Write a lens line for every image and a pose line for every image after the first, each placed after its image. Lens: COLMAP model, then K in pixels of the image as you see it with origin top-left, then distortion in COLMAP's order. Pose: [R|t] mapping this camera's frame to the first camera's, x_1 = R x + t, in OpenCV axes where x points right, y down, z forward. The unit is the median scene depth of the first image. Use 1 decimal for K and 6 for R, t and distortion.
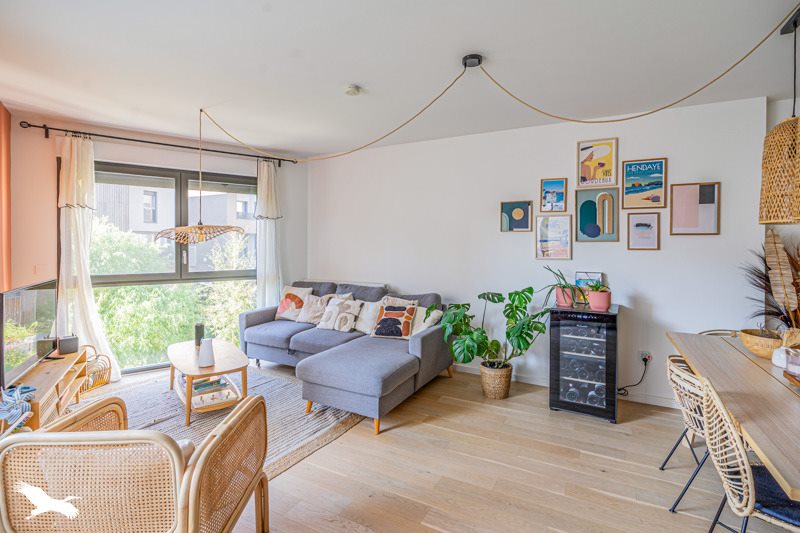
lens RADIAL K [[395.3, 0, 409.6], [0, 395.3, 248.1], [0, 0, 1]] dist [0.002376, 0.000816]
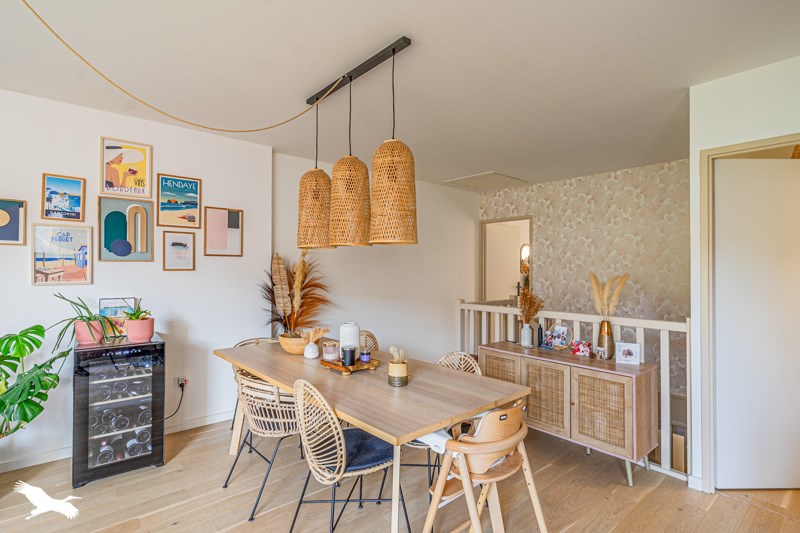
lens RADIAL K [[395.3, 0, 400.5], [0, 395.3, 265.3], [0, 0, 1]] dist [0.002376, 0.000816]
pose [[0.369717, 0.004662, 0.929133, -0.104319], [0.009550, 0.999916, -0.008818, 0.005654], [-0.929095, 0.012134, 0.369641, 0.156803]]
